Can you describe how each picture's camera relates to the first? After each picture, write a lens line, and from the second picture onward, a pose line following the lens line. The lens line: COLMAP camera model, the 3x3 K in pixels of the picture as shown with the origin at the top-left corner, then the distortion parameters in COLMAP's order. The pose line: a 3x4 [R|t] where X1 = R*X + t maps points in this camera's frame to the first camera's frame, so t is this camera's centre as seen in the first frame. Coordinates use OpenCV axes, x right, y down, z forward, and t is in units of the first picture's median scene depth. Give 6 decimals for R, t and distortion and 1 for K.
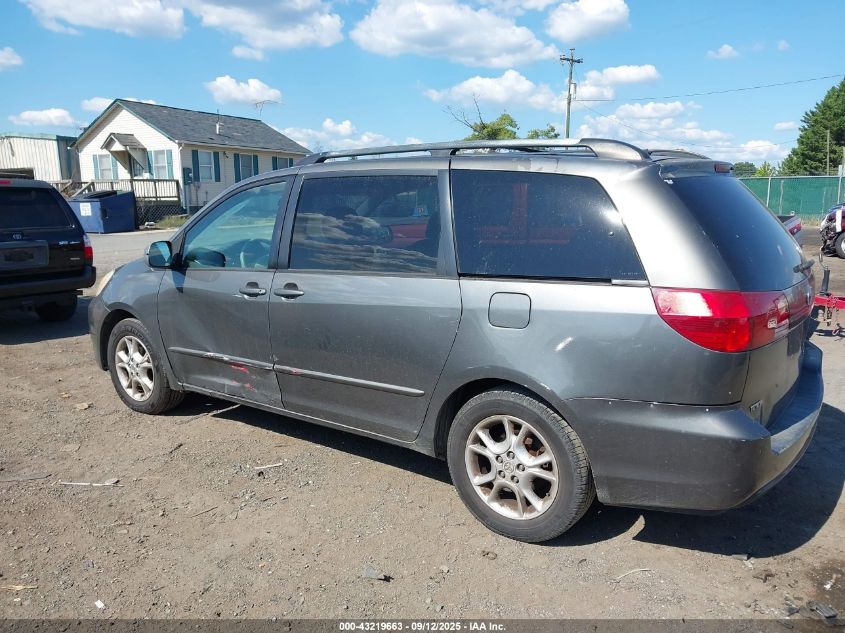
lens RADIAL K [[654.3, 0, 422.5], [0, 654.3, 316.5], [0, 0, 1]] dist [-0.004083, 0.003775]
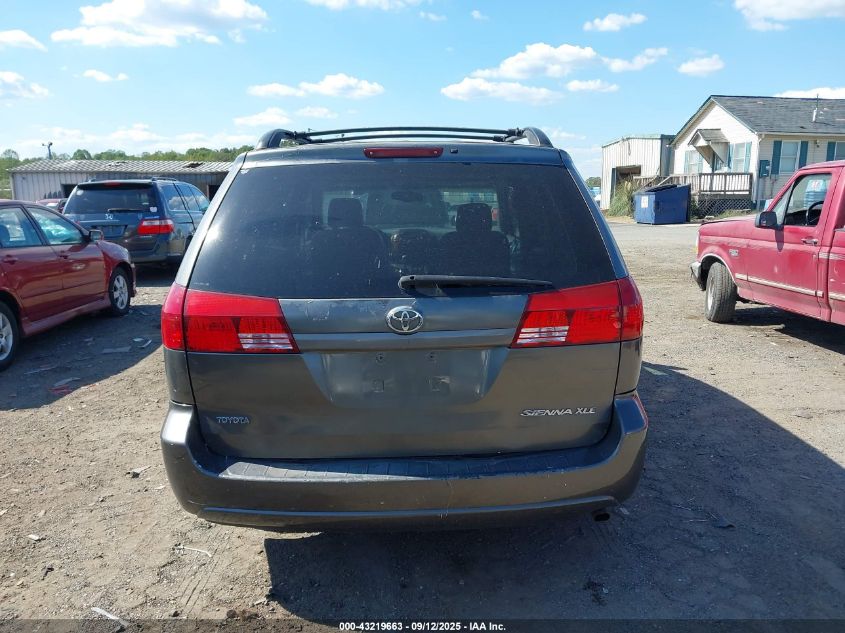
lens RADIAL K [[630.3, 0, 422.5], [0, 630.3, 316.5], [0, 0, 1]] dist [0.003123, 0.006841]
pose [[0.581229, 0.162618, -0.797326, 0.121633], [-0.149949, 0.984453, 0.091475, -0.011657], [0.799805, 0.066391, 0.596577, 0.063148]]
